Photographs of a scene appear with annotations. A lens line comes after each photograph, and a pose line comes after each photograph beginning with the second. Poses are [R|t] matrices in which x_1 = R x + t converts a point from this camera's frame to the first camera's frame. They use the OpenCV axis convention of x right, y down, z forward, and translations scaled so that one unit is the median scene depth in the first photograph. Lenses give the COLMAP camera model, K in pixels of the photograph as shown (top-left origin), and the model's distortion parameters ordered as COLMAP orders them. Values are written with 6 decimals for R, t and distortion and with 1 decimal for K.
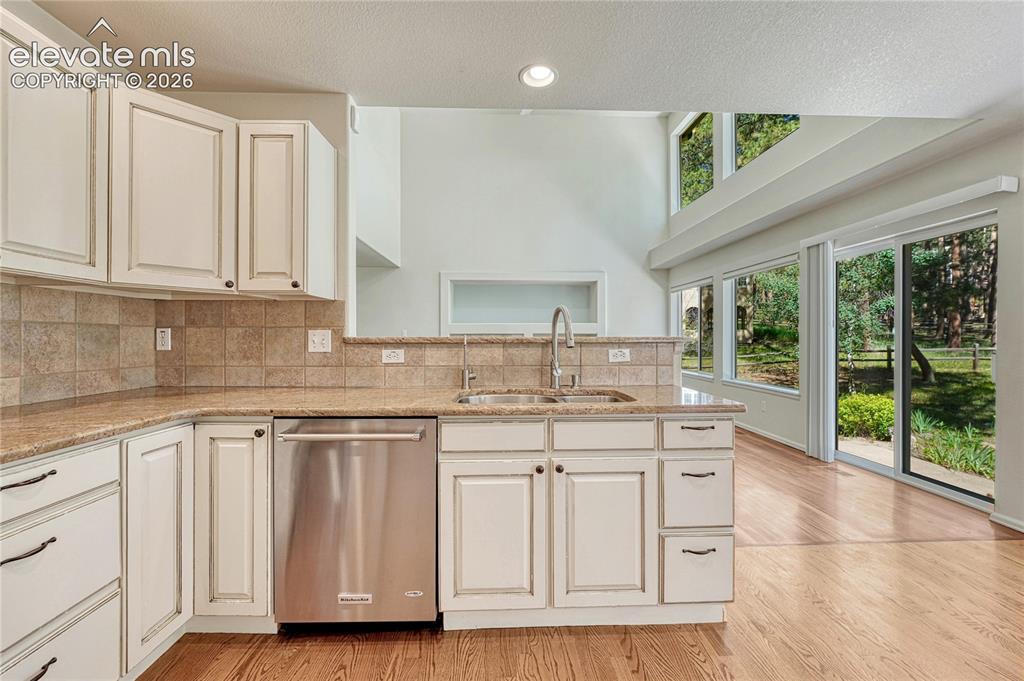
lens RADIAL K [[423.2, 0, 512.2], [0, 423.2, 338.4], [0, 0, 1]] dist [-0.010094, 0.000028]
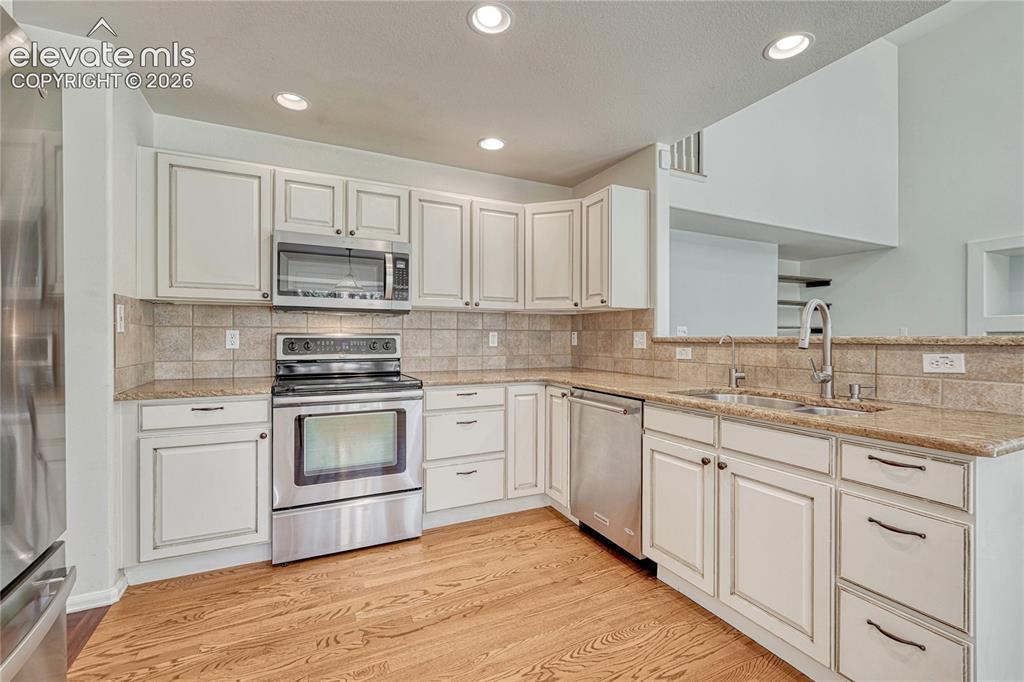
lens RADIAL K [[441.4, 0, 512.0], [0, 441.4, 341.0], [0, 0, 1]] dist [-0.001046, -0.000215]
pose [[0.406762, 0.006778, -0.913509, 0.756266], [-0.001450, 0.999976, 0.006773, 0.000414], [0.913533, -0.001431, 0.406762, 0.089043]]
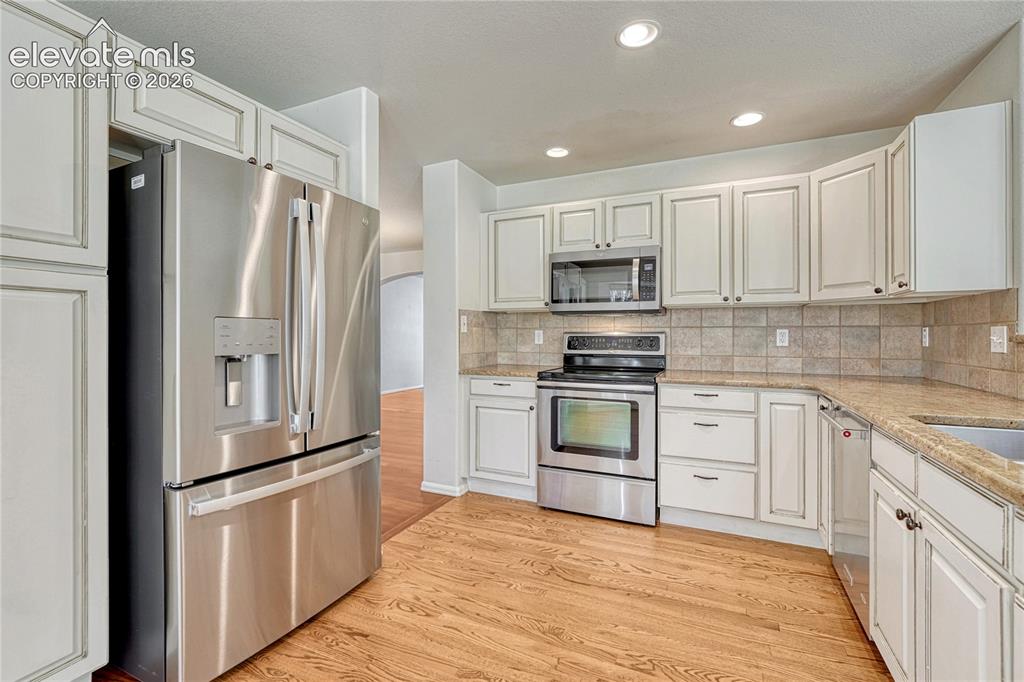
lens RADIAL K [[458.0, 0, 511.7], [0, 458.0, 337.0], [0, 0, 1]] dist [0.000375, 0.000155]
pose [[-0.450976, 0.001715, -0.892534, 0.928757], [-0.001278, 0.999996, 0.002567, 0.000643], [0.892535, 0.002298, -0.450972, 0.650056]]
